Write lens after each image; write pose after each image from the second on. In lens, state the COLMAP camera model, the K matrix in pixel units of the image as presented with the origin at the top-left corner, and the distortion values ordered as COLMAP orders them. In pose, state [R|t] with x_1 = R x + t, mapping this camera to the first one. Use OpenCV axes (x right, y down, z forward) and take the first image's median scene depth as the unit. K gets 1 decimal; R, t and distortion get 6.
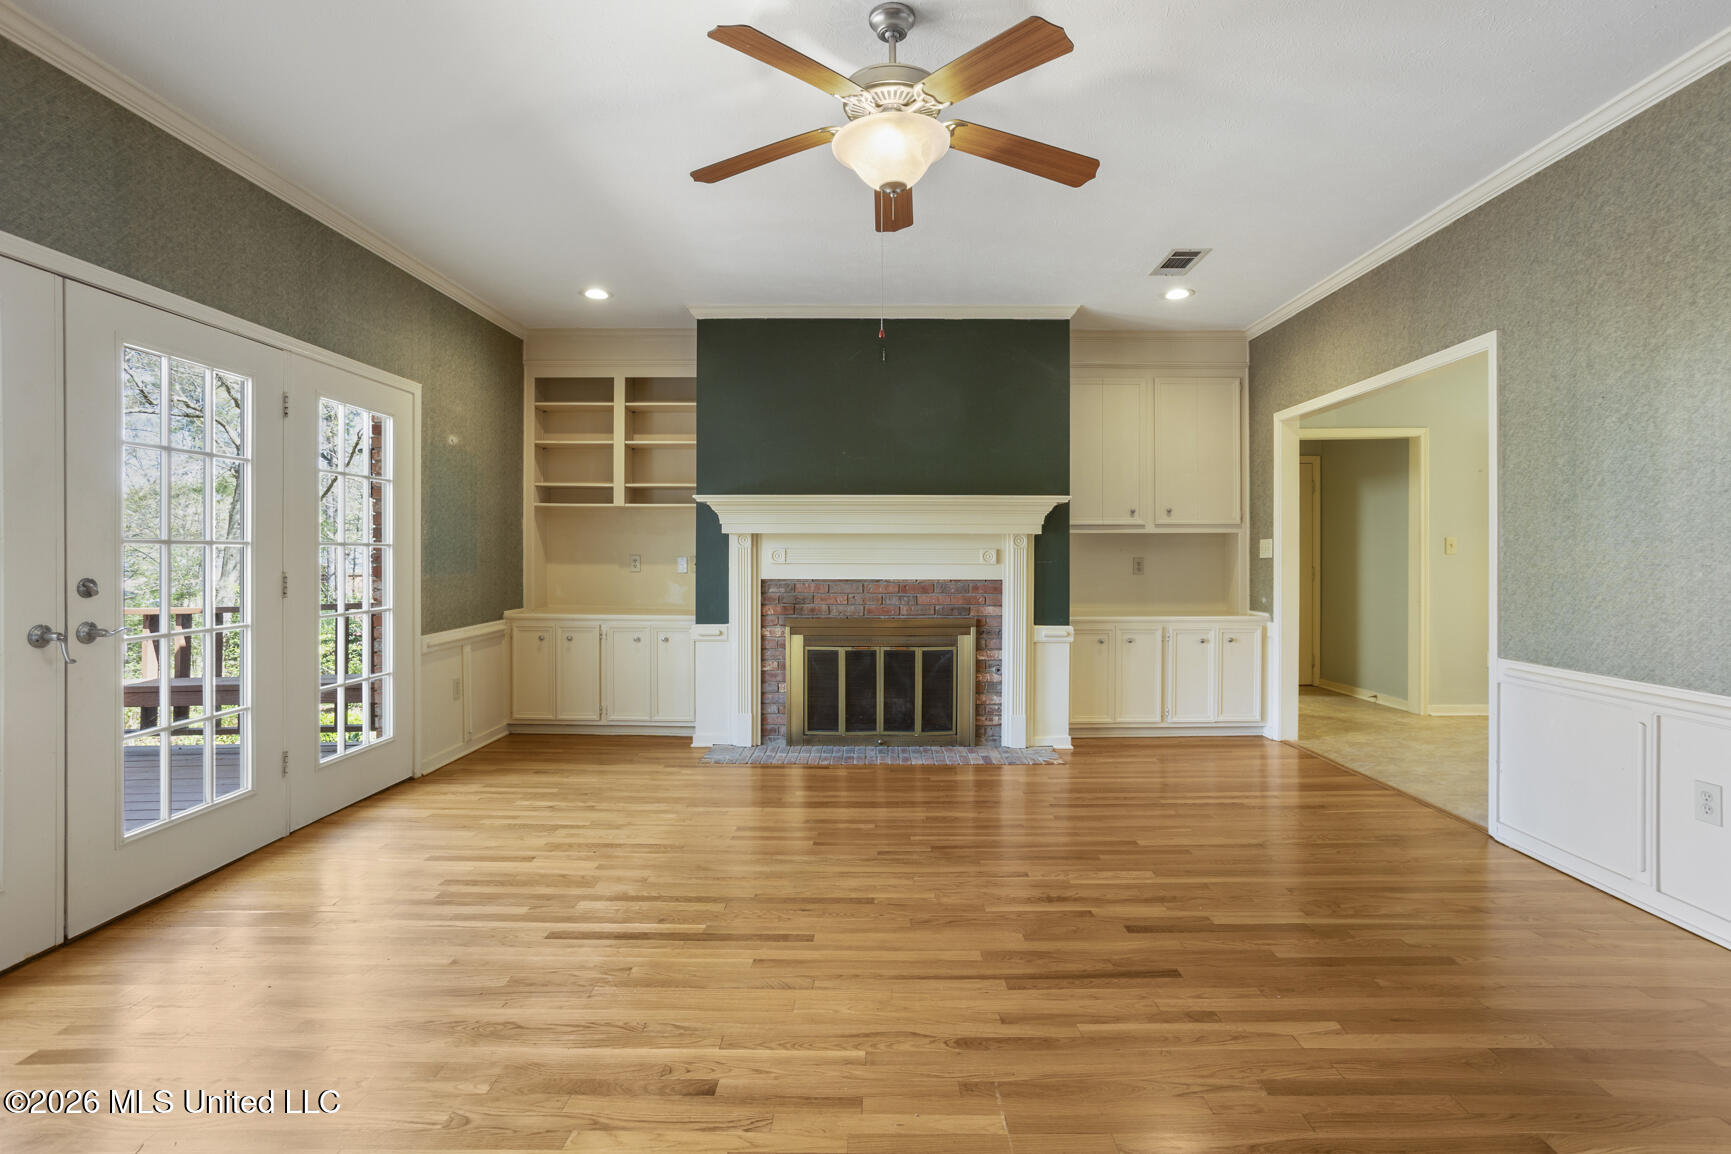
lens RADIAL K [[843.1, 0, 868.1], [0, 843.1, 564.8], [0, 0, 1]] dist [-0.036376, 0.015908]
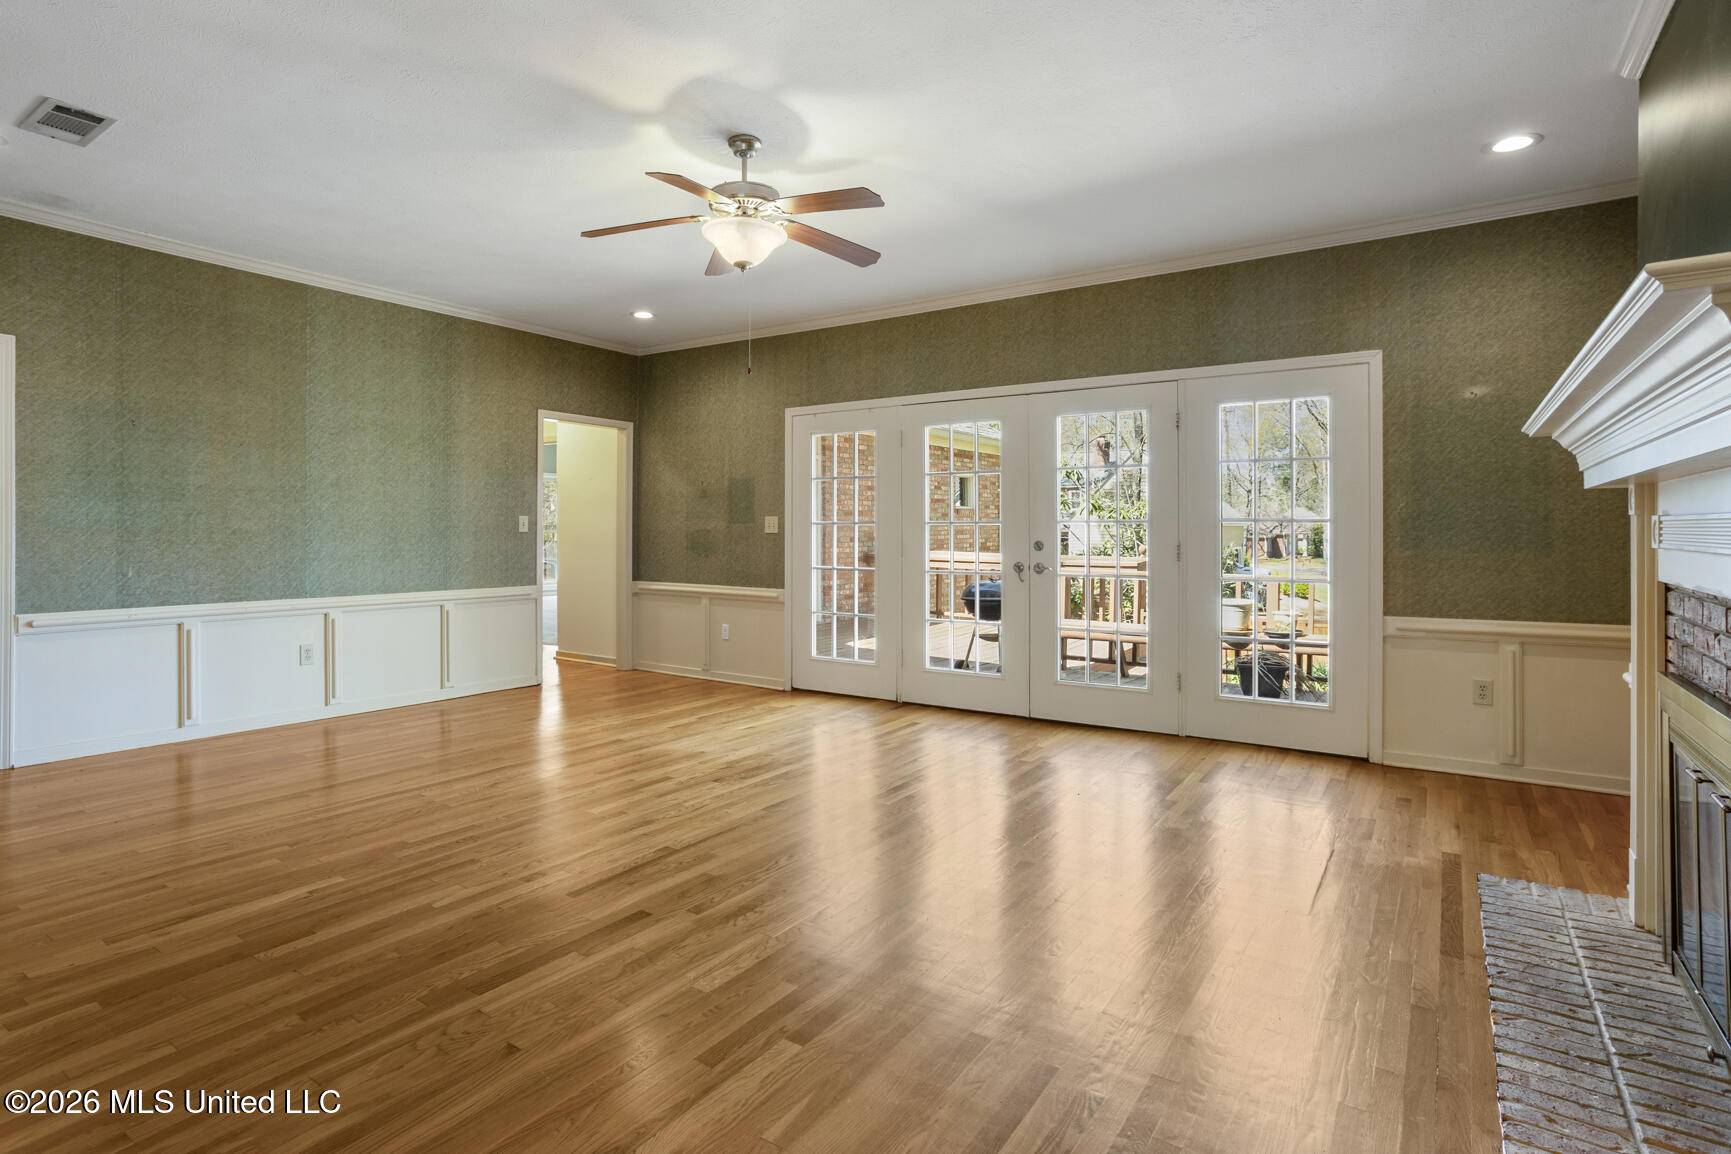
lens RADIAL K [[843.1, 0, 832.9], [0, 843.1, 524.3], [0, 0, 1]] dist [-0.036376, 0.015908]
pose [[-0.568067, -0.007739, -0.822946, 0.984661], [-0.011737, 0.999930, -0.001301, -0.015628], [0.822899, 0.008920, -0.568118, 1.717612]]
